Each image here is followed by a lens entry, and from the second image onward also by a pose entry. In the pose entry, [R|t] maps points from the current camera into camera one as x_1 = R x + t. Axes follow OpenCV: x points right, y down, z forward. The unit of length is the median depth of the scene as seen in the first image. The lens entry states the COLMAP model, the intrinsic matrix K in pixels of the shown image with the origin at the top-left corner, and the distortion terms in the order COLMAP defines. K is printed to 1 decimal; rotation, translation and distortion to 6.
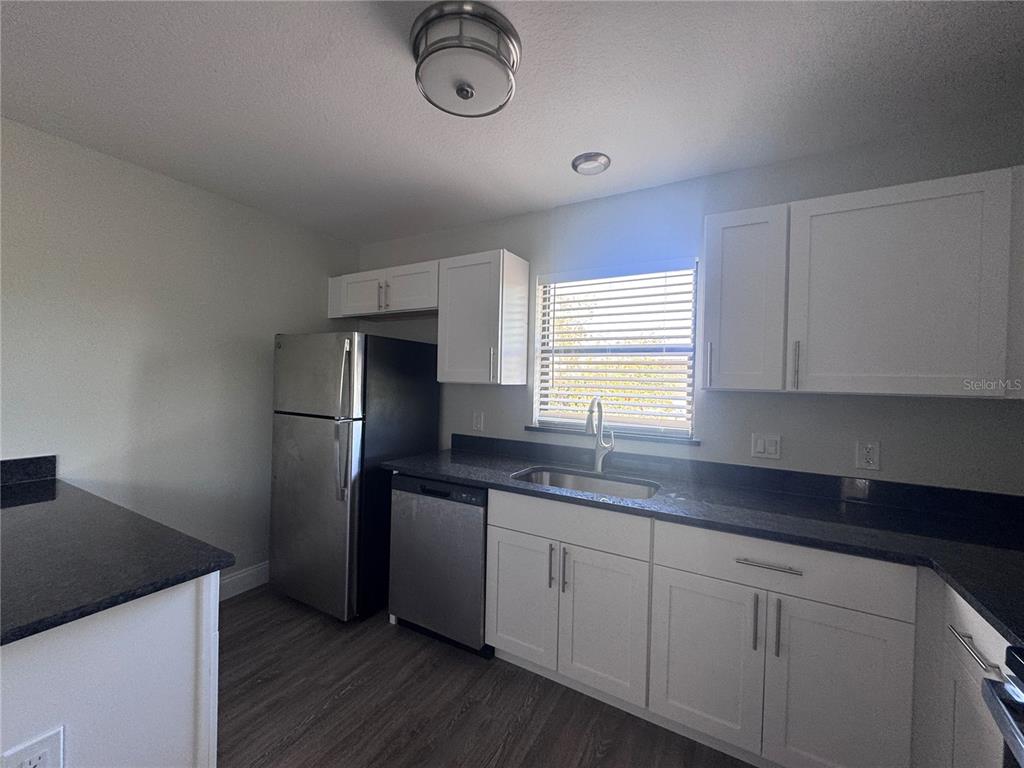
lens RADIAL K [[411.0, 0, 509.8], [0, 411.0, 387.4], [0, 0, 1]] dist [-0.000232, 0.000357]
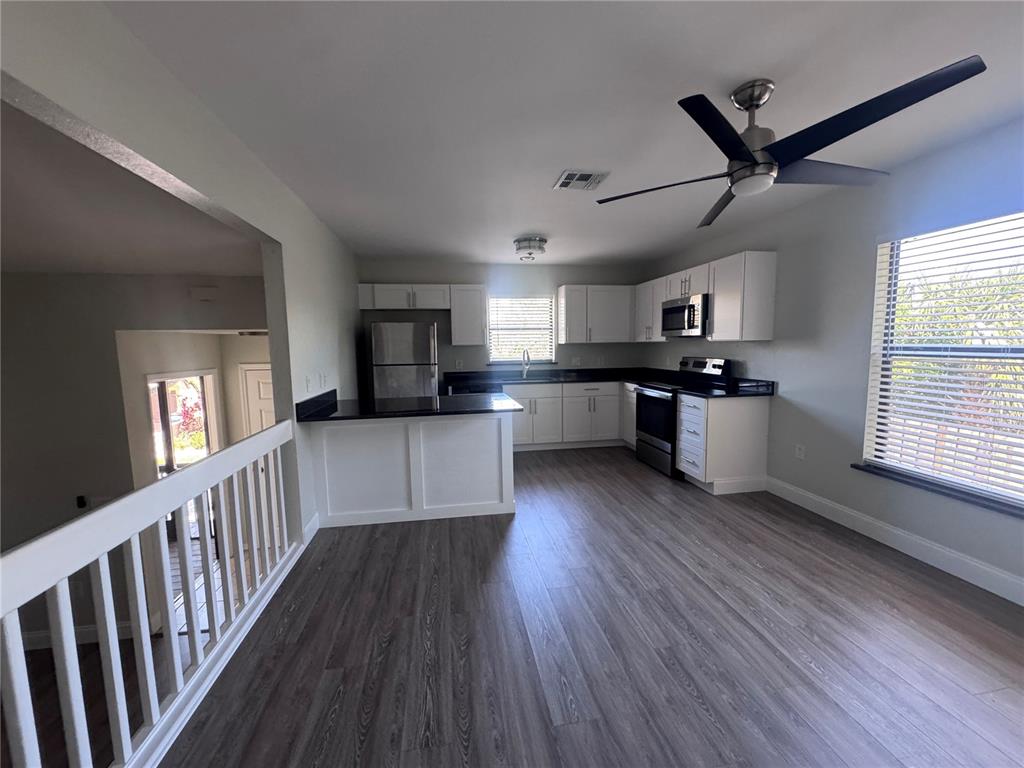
lens RADIAL K [[411.0, 0, 516.0], [0, 411.0, 383.8], [0, 0, 1]] dist [-0.000232, 0.000357]
pose [[0.766301, -0.096048, 0.635261, -1.437011], [0.044412, 0.994316, 0.096763, -0.006135], [-0.640944, -0.045937, 0.766212, -0.903647]]
